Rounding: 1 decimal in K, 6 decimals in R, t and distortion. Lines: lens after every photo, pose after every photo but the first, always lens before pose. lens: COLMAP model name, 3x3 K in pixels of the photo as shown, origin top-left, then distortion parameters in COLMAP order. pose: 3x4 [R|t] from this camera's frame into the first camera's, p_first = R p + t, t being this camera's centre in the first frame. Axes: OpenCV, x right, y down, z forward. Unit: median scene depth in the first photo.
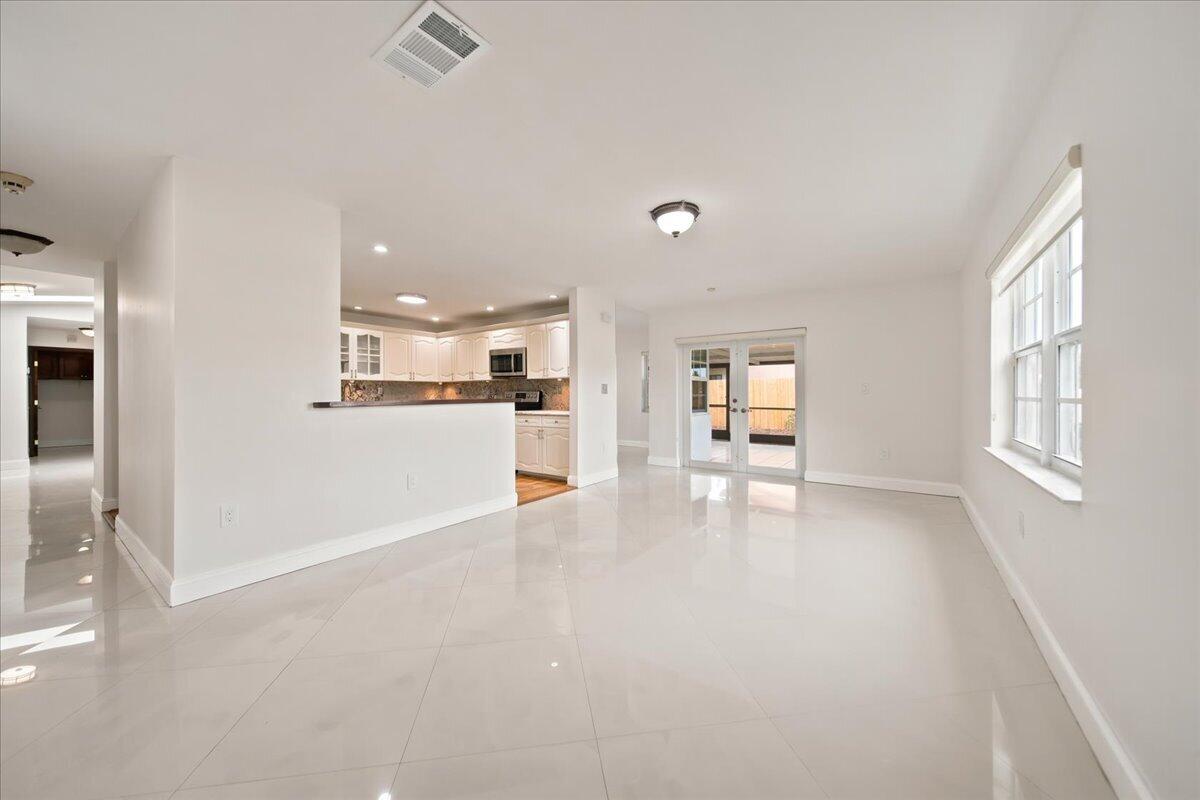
lens RADIAL K [[422.4, 0, 593.1], [0, 422.4, 393.7], [0, 0, 1]] dist [-0.001635, -0.001027]
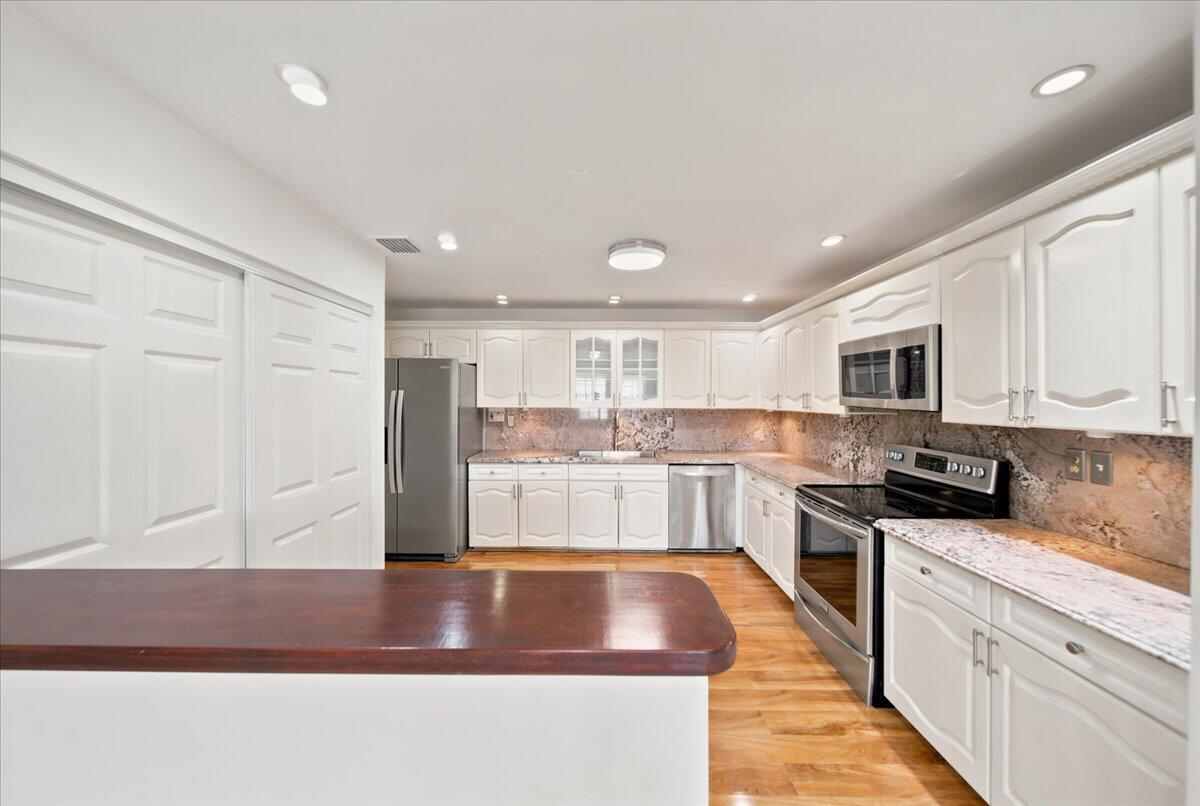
lens RADIAL K [[424.2, 0, 595.2], [0, 424.2, 397.9], [0, 0, 1]] dist [-0.004421, -0.000589]
pose [[0.586324, 0.005026, -0.810061, -0.048086], [-0.005667, 0.999982, 0.002103, -0.049522], [0.810057, 0.003358, 0.586342, 0.564998]]
